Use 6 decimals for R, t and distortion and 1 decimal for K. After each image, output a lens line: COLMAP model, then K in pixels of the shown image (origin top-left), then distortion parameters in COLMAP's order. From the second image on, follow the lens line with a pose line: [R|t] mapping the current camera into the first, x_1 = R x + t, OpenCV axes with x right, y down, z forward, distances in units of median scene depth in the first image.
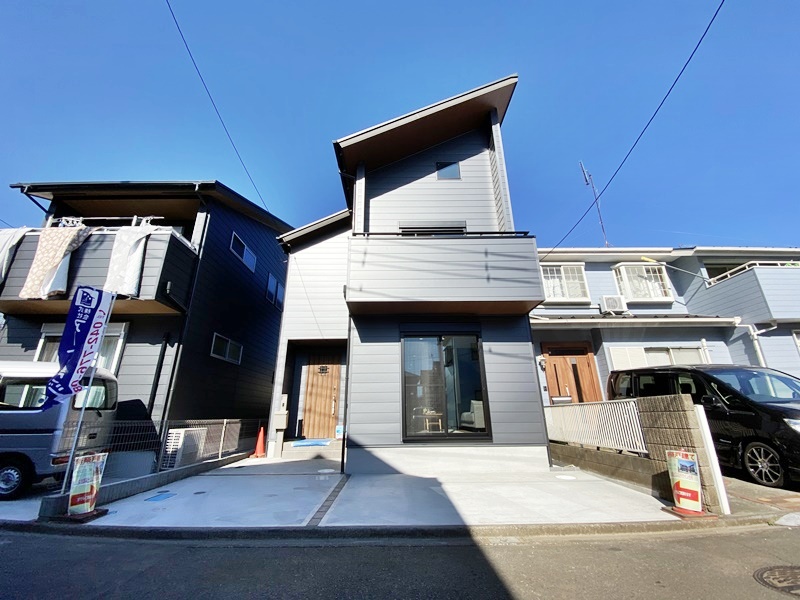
lens RADIAL K [[323.8, 0, 397.6], [0, 323.8, 302.3], [0, 0, 1]] dist [0.029937, -0.024947]
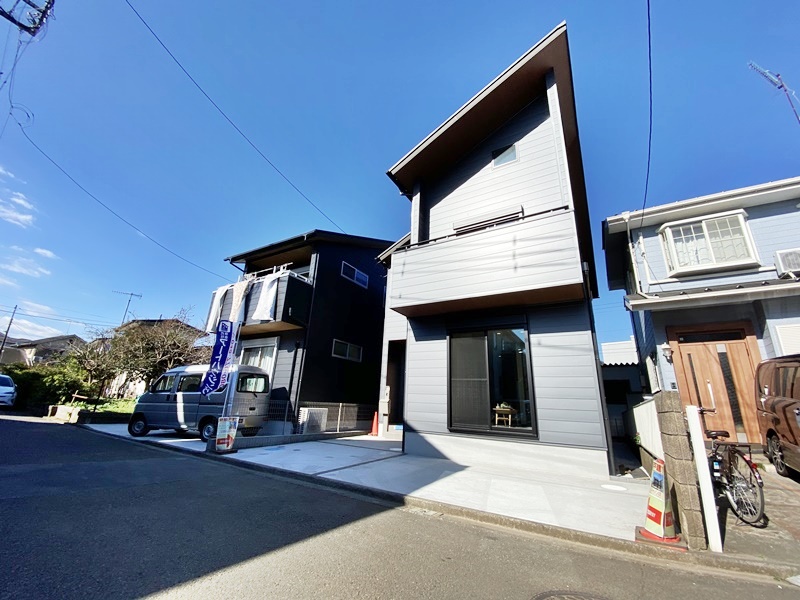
lens RADIAL K [[323.8, 0, 397.6], [0, 323.8, 302.3], [0, 0, 1]] dist [0.029937, -0.024947]
pose [[0.844742, -0.116199, -0.522406, 0.464794], [0.122645, 0.992198, -0.022375, 0.005452], [0.520931, -0.045169, 0.852403, 0.002702]]
